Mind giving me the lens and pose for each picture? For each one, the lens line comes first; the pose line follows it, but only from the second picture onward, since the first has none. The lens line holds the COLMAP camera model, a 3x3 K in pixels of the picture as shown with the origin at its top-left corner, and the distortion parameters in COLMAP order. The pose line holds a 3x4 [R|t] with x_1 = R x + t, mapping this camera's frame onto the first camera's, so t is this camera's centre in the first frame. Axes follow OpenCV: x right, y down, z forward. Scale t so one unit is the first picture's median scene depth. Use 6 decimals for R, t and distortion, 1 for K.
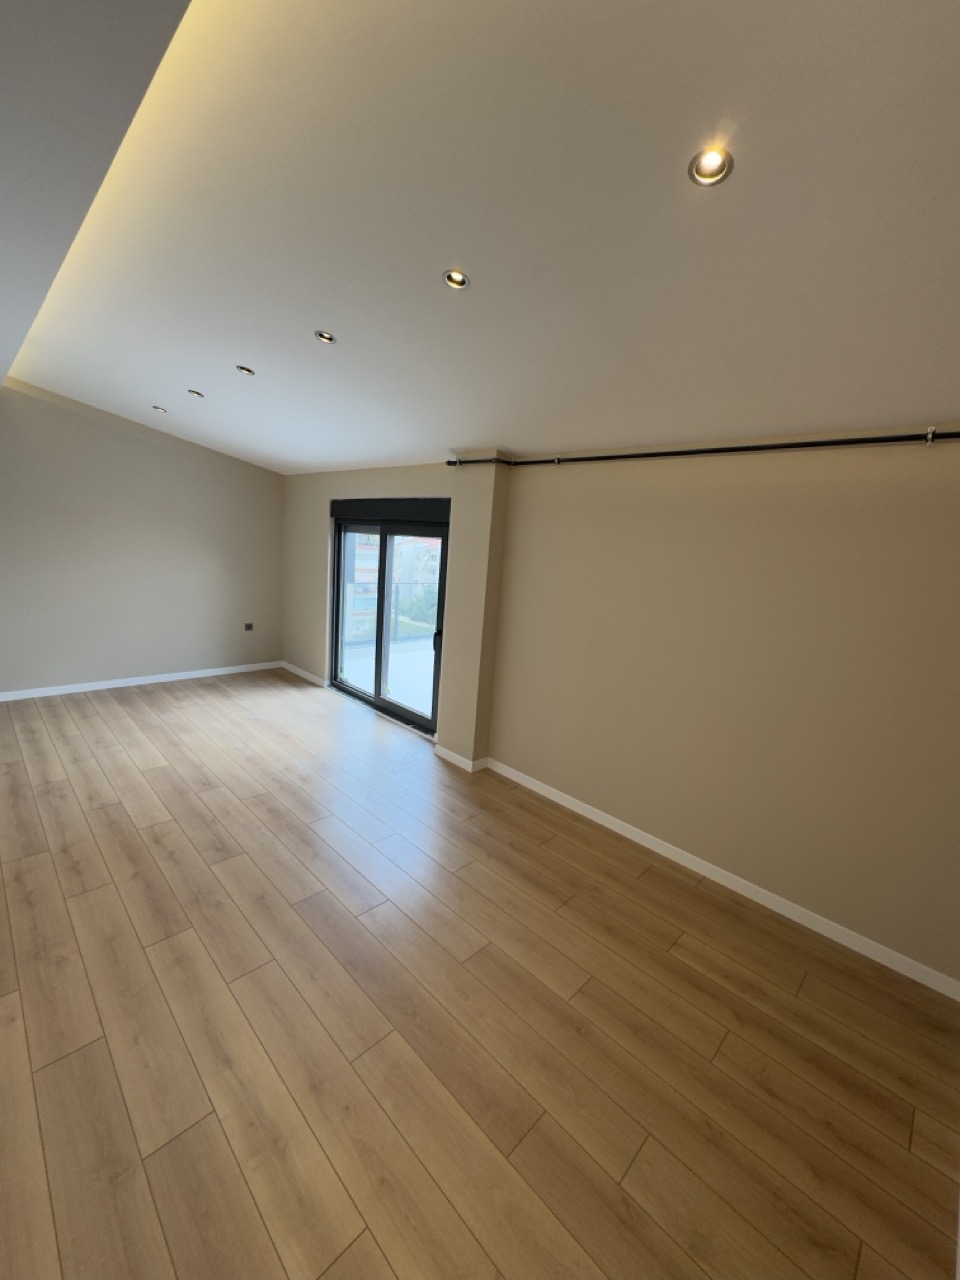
lens RADIAL K [[518.7, 0, 481.1], [0, 518.7, 617.8], [0, 0, 1]] dist [-0.000577, -0.000339]
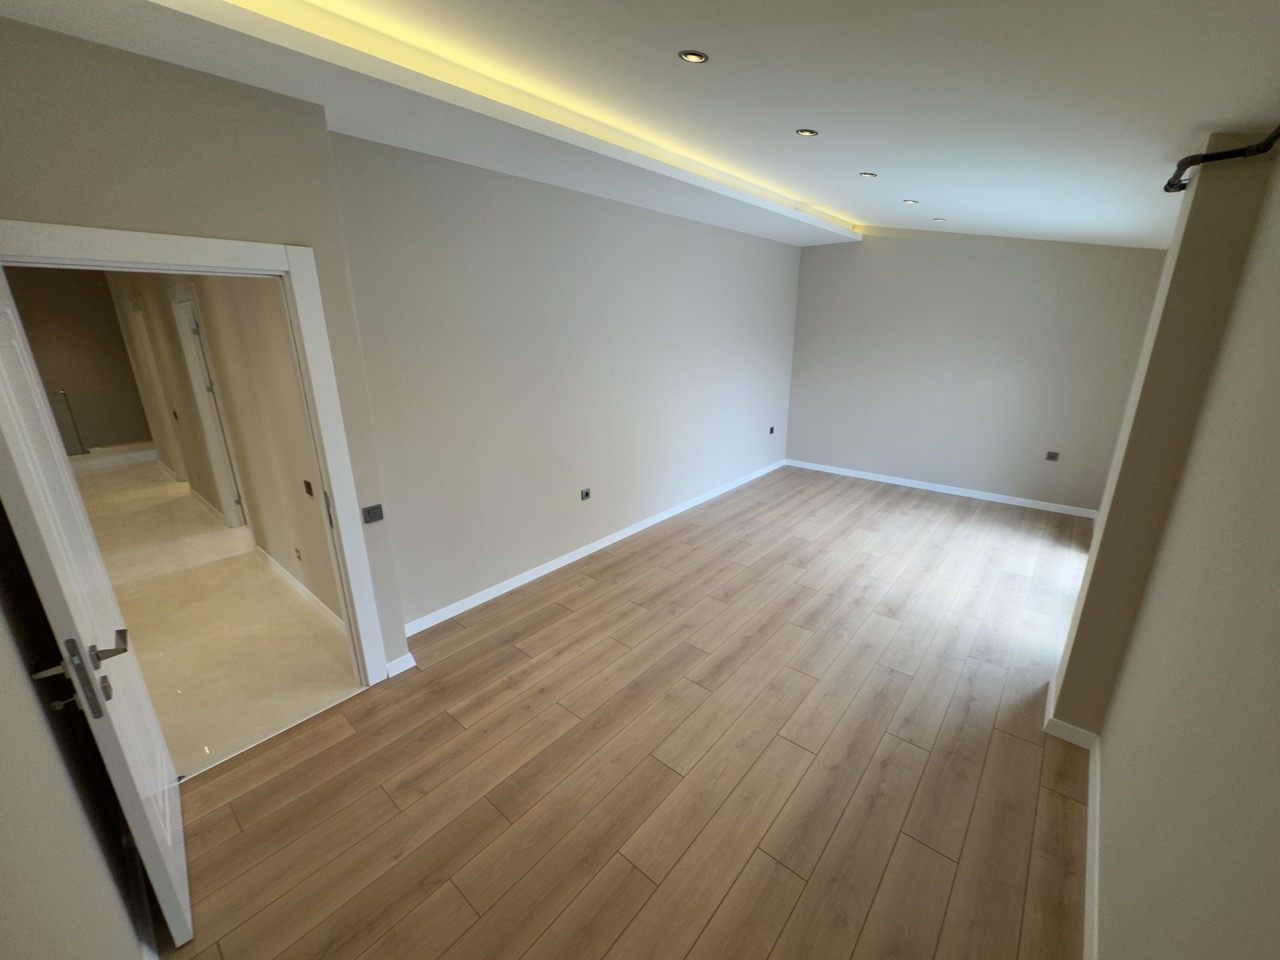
lens RADIAL K [[505.2, 0, 639.0], [0, 505.2, 474.2], [0, 0, 1]] dist [0.003046, 0.000197]
pose [[0.061264, 0.207974, -0.976214, 0.566596], [-0.127447, 0.971675, 0.199008, -0.060237], [0.989951, 0.112224, 0.086034, 0.550775]]
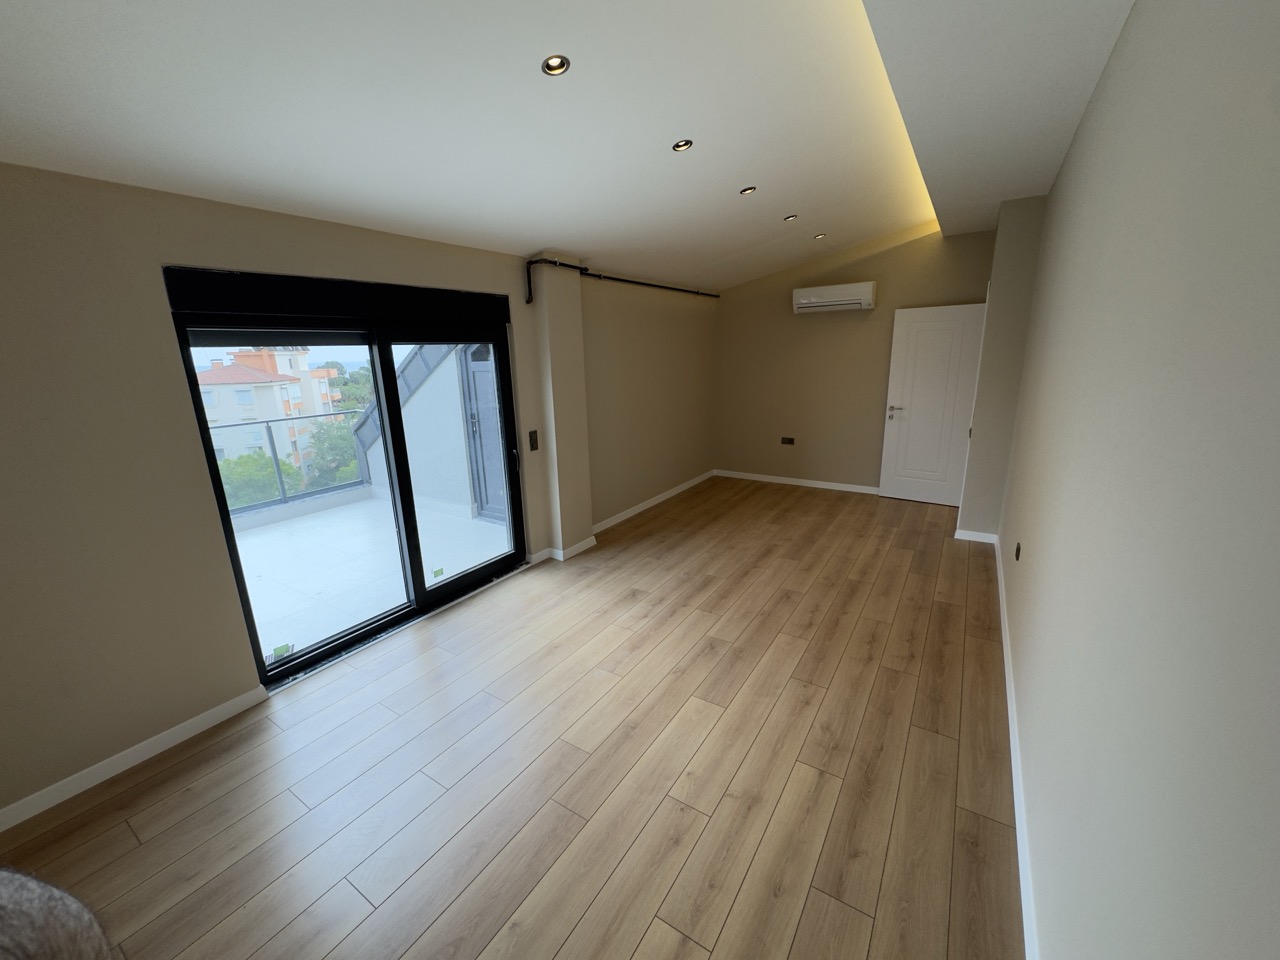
lens RADIAL K [[505.2, 0, 639.0], [0, 505.2, 474.2], [0, 0, 1]] dist [0.003046, 0.000197]
pose [[-0.200387, -0.301537, 0.932159, -1.294503], [0.150290, 0.930735, 0.333384, -0.263527], [-0.968121, 0.206900, -0.141190, 1.265939]]
